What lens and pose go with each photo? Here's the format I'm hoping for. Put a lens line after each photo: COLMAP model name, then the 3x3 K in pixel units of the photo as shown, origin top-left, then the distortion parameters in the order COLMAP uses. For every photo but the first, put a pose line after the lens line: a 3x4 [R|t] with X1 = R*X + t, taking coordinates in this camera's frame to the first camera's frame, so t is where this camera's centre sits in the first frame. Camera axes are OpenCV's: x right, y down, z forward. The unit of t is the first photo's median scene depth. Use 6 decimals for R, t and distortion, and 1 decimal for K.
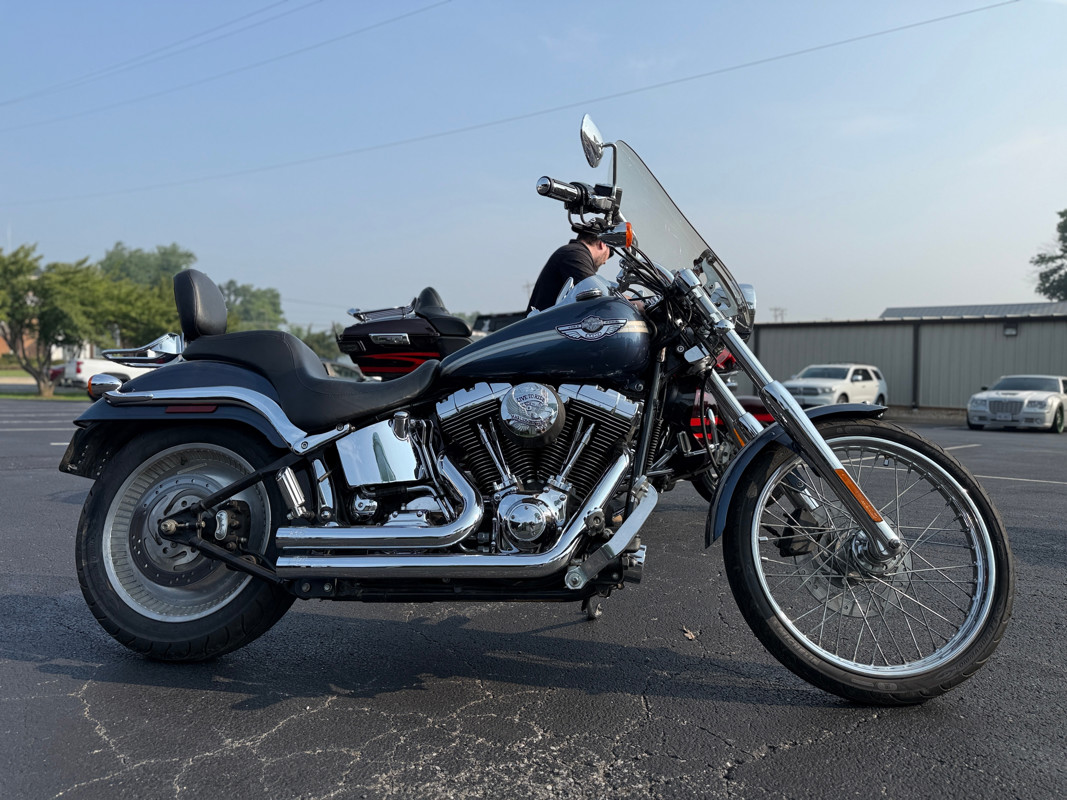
lens RADIAL K [[733.8, 0, 533.5], [0, 733.8, 400.0], [0, 0, 1]] dist [0.031132, -0.038033]
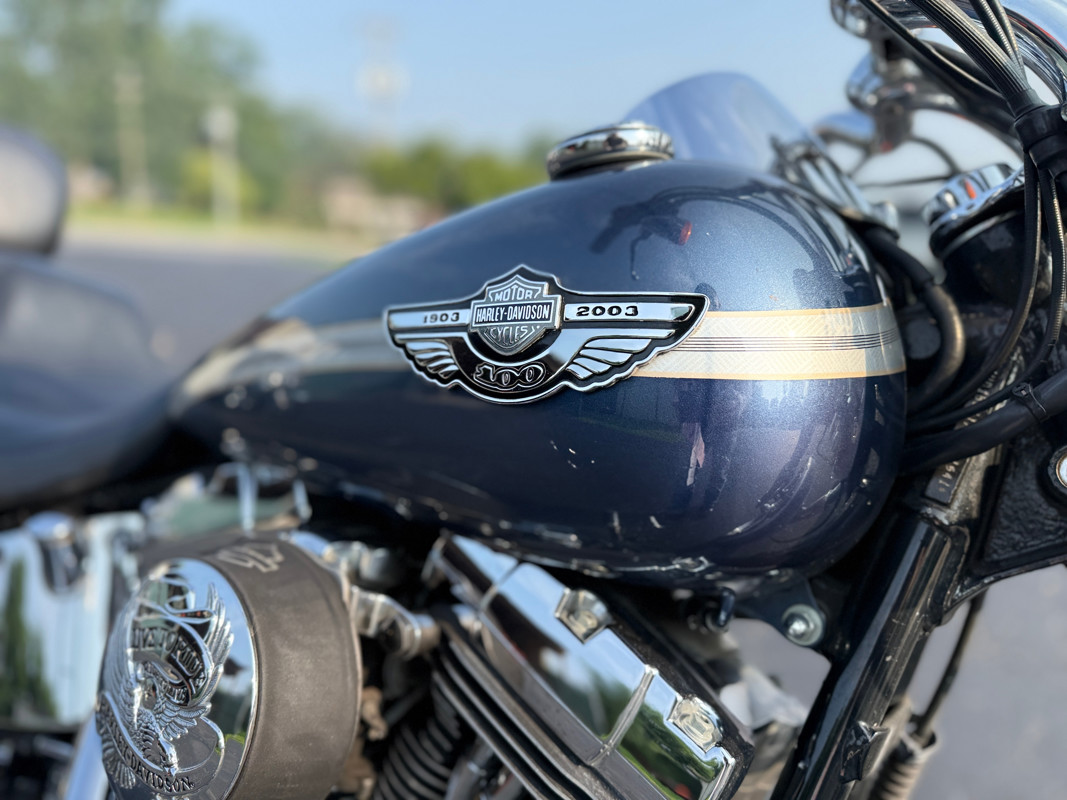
lens RADIAL K [[733.8, 0, 533.5], [0, 733.8, 400.0], [0, 0, 1]] dist [0.031132, -0.038033]
pose [[0.854948, 0.148129, -0.497113, 0.181212], [-0.070165, 0.982575, 0.172113, -0.112510], [0.513946, -0.112268, 0.850444, 0.819741]]
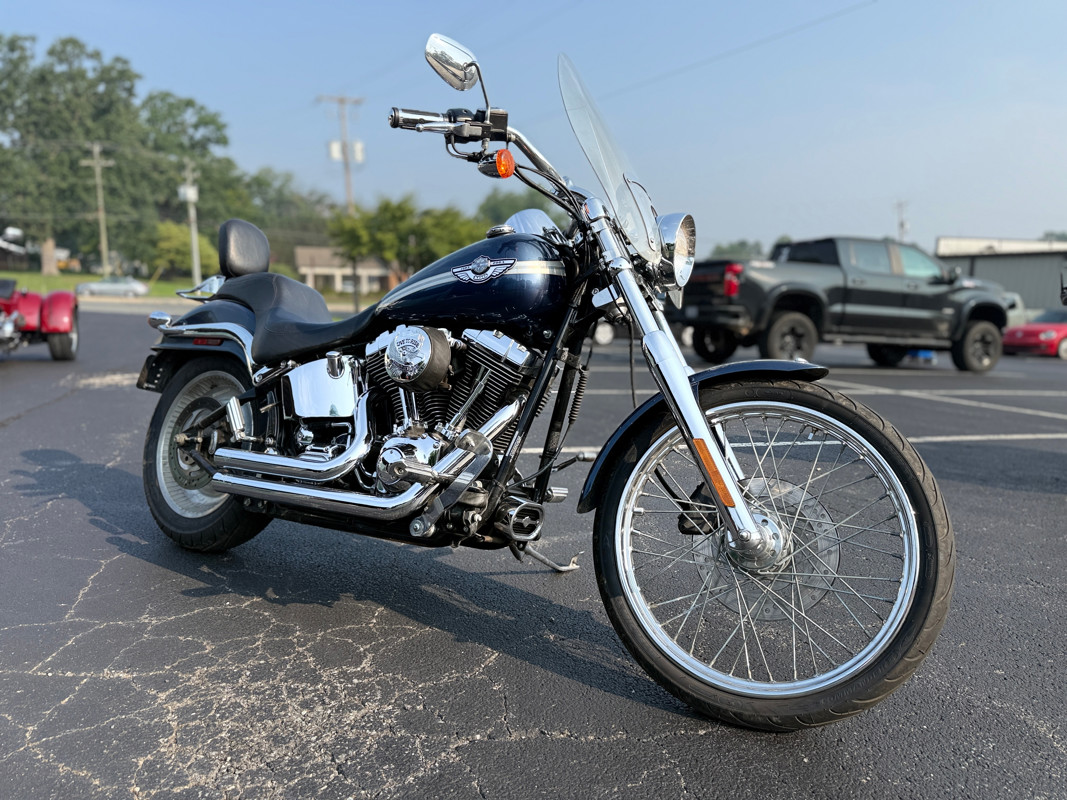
lens RADIAL K [[738.6, 0, 580.2], [0, 738.6, 420.6], [0, 0, 1]] dist [0.062528, -0.040792]
pose [[0.904298, 0.074893, -0.420281, 0.599470], [-0.026175, 0.992366, 0.120518, -0.023006], [0.426099, -0.097983, 0.899355, 0.177316]]
